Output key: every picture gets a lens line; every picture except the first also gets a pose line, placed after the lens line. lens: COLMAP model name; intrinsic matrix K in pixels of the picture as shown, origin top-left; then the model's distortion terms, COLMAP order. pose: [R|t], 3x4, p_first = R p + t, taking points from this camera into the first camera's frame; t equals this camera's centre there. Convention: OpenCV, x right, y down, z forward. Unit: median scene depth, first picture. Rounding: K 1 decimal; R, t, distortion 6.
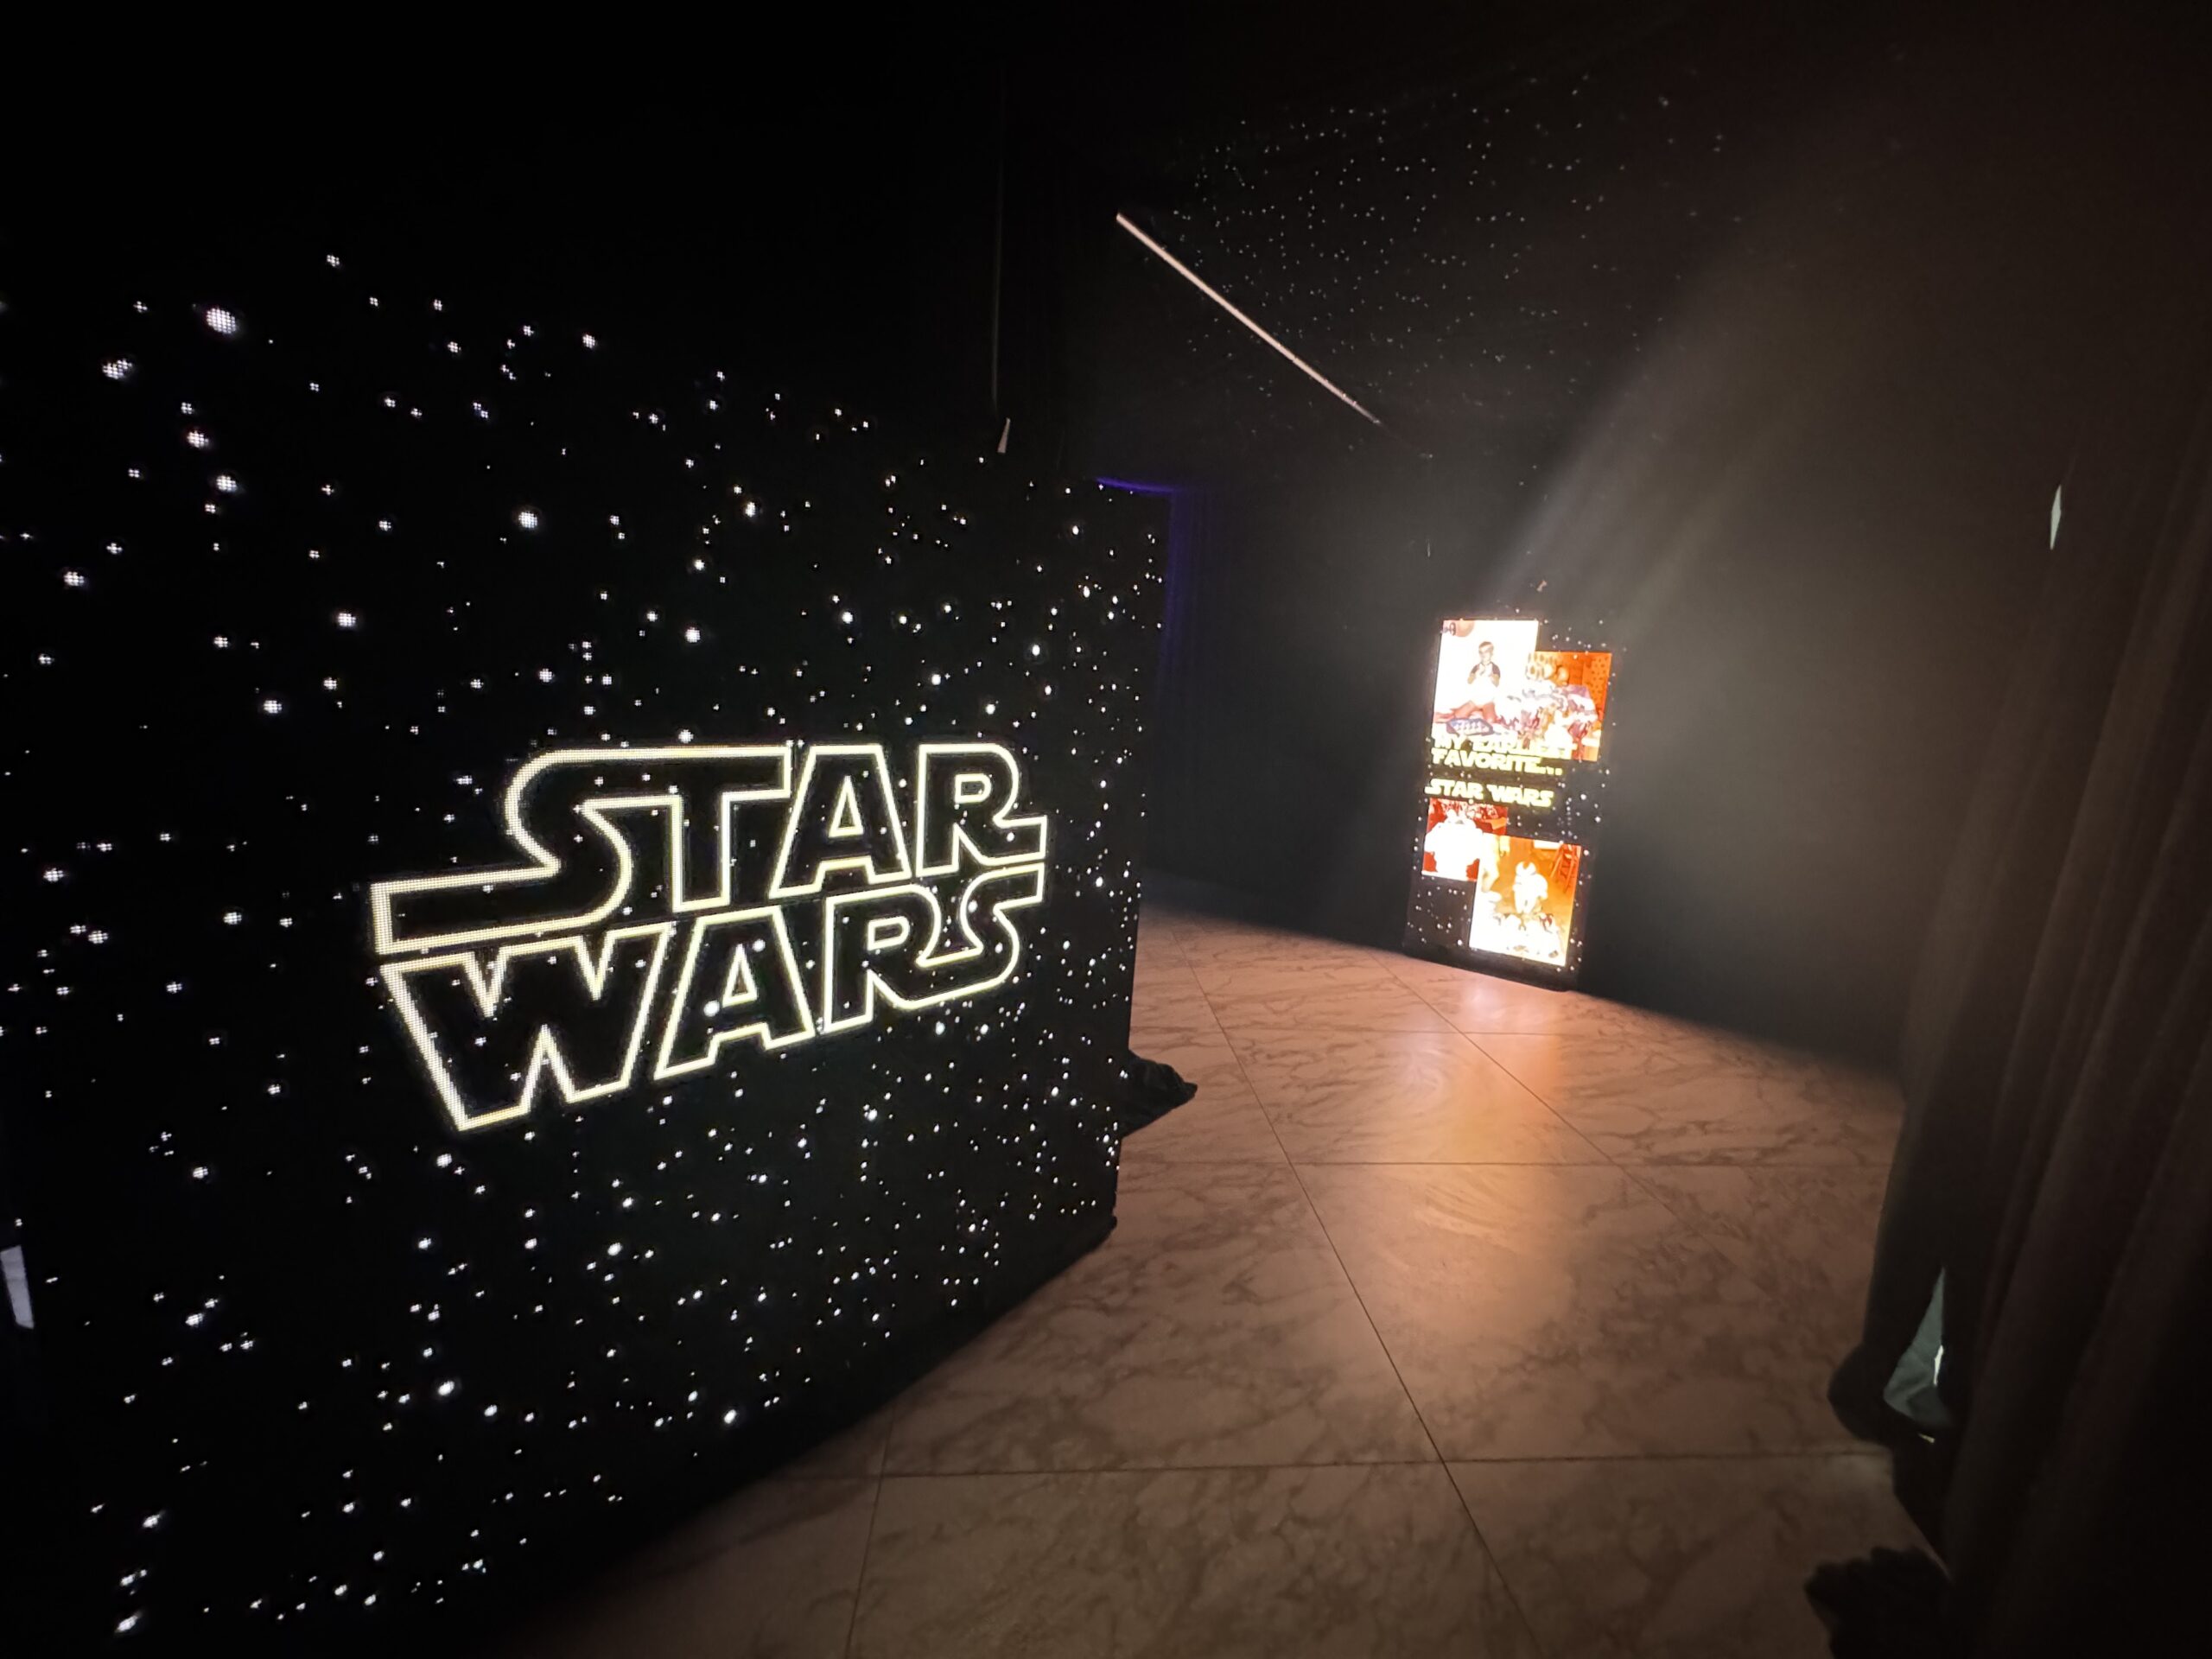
lens RADIAL K [[888.7, 0, 1104.8], [0, 888.7, 832.9], [0, 0, 1]] dist [-0.001280, -0.000017]
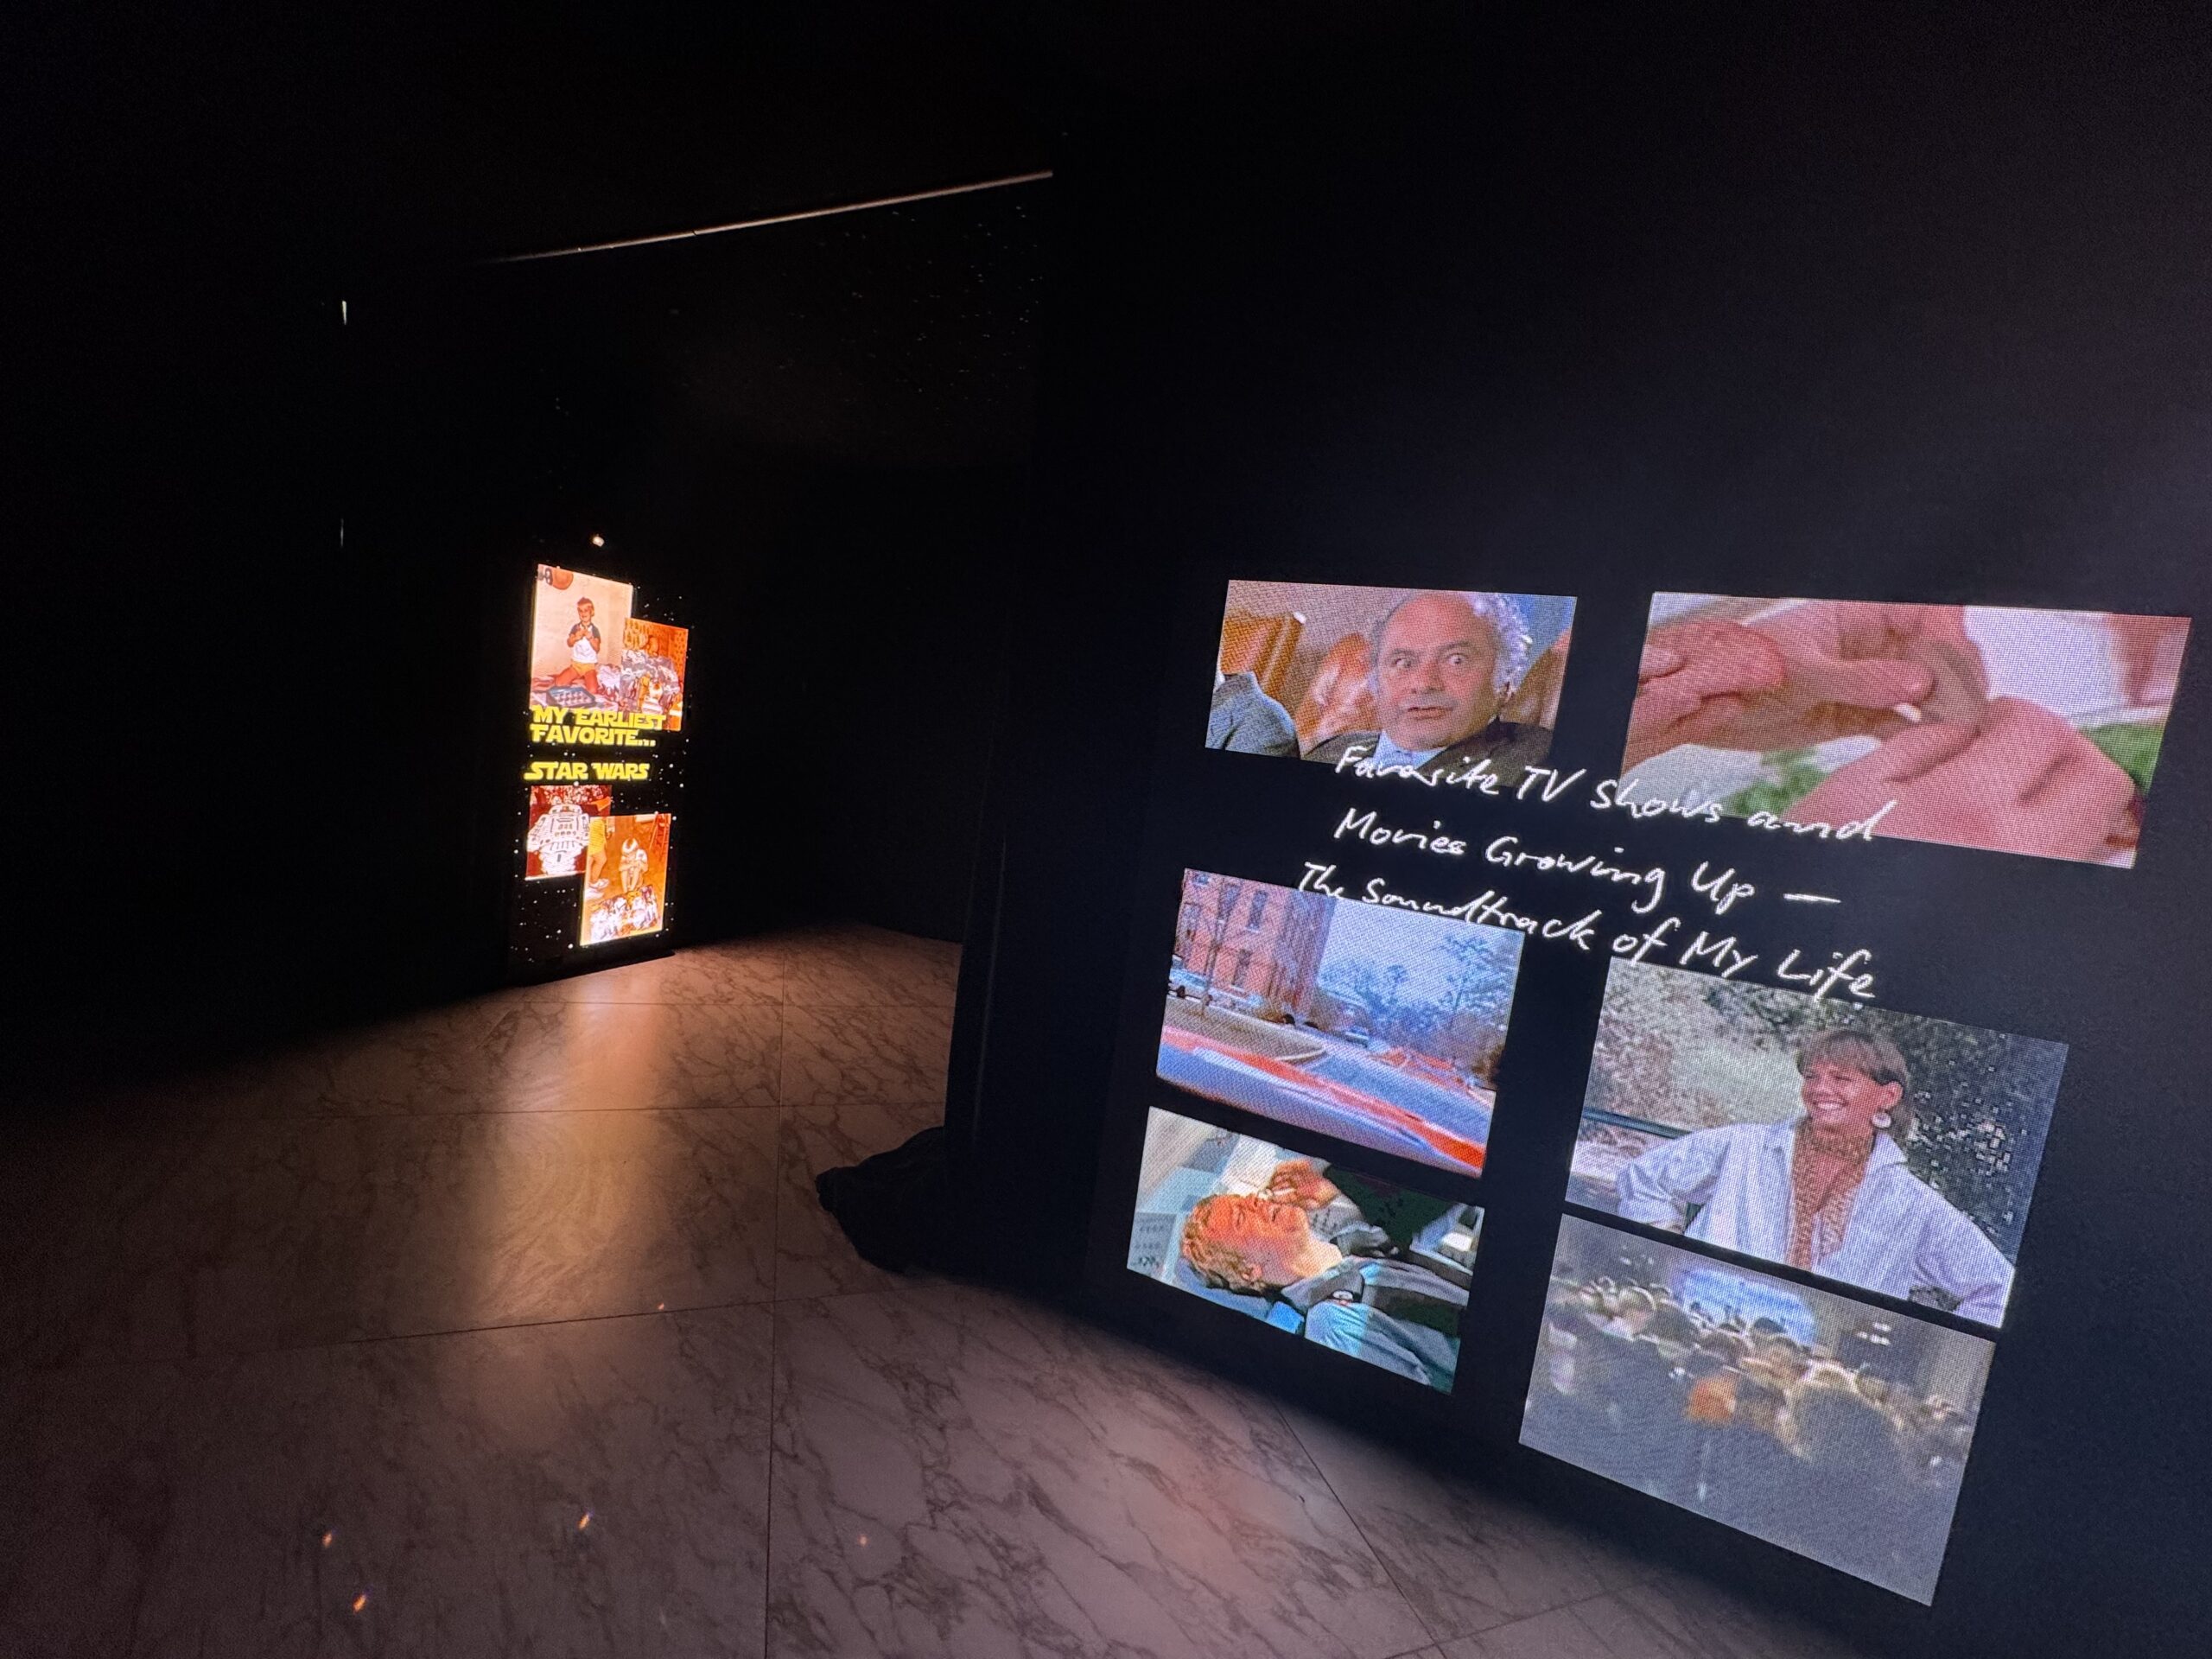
lens RADIAL K [[888.7, 0, 1104.2], [0, 888.7, 825.9], [0, 0, 1]] dist [-0.001280, -0.000017]
pose [[-0.264419, -0.184977, 0.946502, -0.557154], [0.027088, 0.979622, 0.199016, -0.155697], [-0.964027, 0.078262, -0.254020, 0.741503]]
